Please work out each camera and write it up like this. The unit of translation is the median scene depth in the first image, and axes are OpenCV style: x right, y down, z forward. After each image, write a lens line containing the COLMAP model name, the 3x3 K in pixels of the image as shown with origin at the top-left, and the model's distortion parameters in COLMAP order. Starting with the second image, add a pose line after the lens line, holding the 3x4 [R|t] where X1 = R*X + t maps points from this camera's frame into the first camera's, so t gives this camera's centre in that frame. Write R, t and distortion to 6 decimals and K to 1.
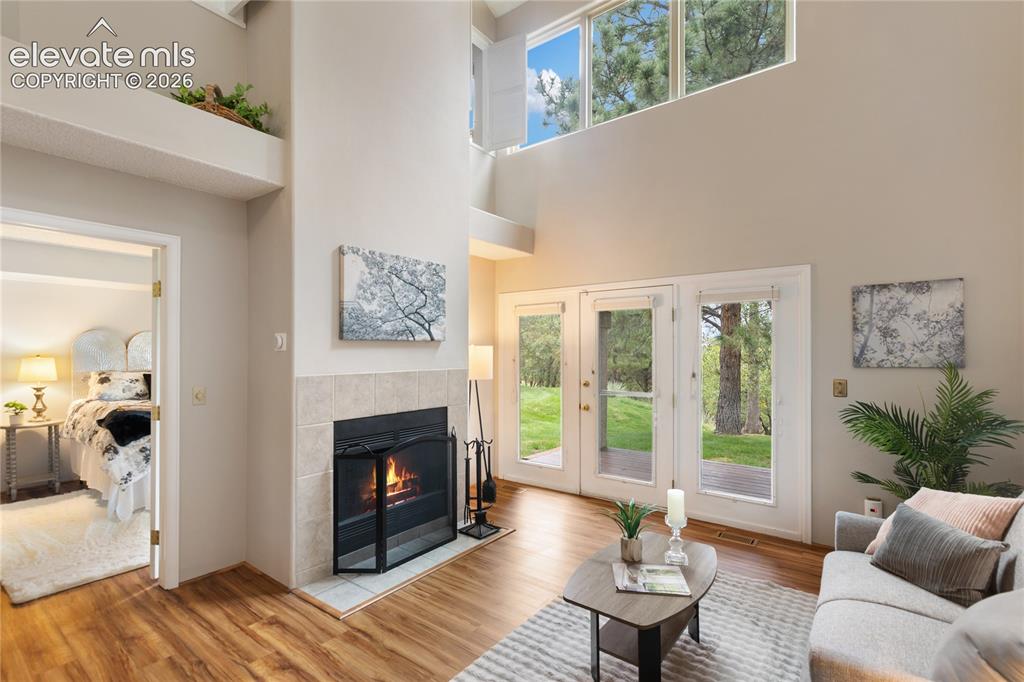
lens RADIAL K [[473.1, 0, 513.8], [0, 473.1, 345.5], [0, 0, 1]] dist [0.002186, 0.000114]
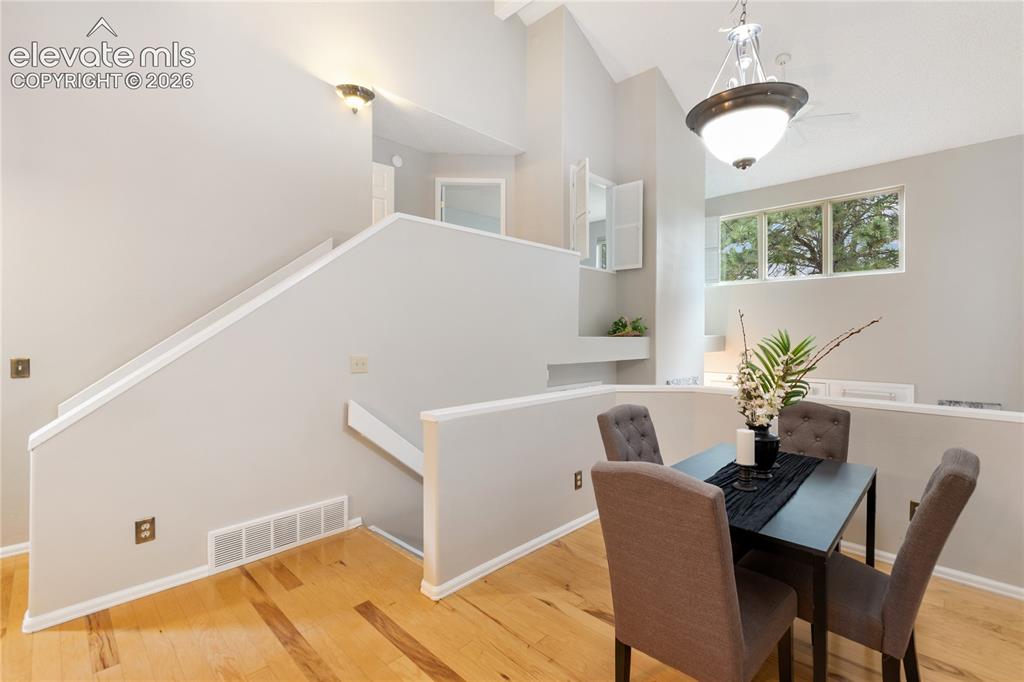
lens RADIAL K [[464.6, 0, 516.7], [0, 464.6, 334.0], [0, 0, 1]] dist [0.001944, 0.000381]
pose [[0.992260, 0.002492, -0.124150, -0.741781], [-0.001172, 0.999942, 0.010701, -0.417483], [0.124169, -0.010473, 0.992206, -1.073174]]
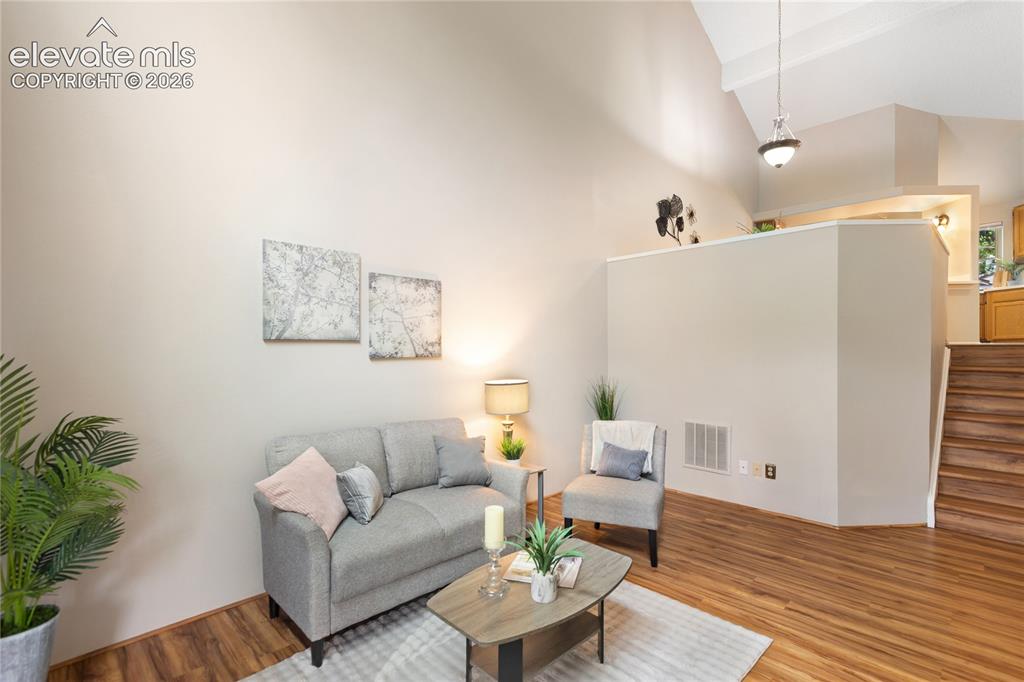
lens RADIAL K [[482.7, 0, 531.5], [0, 482.7, 350.7], [0, 0, 1]] dist [0.001303, 0.000089]
pose [[-0.992213, 0.007942, 0.124301, 0.120057], [0.007287, 0.999957, -0.005728, 0.027048], [-0.124342, -0.004778, -0.992228, 1.316475]]
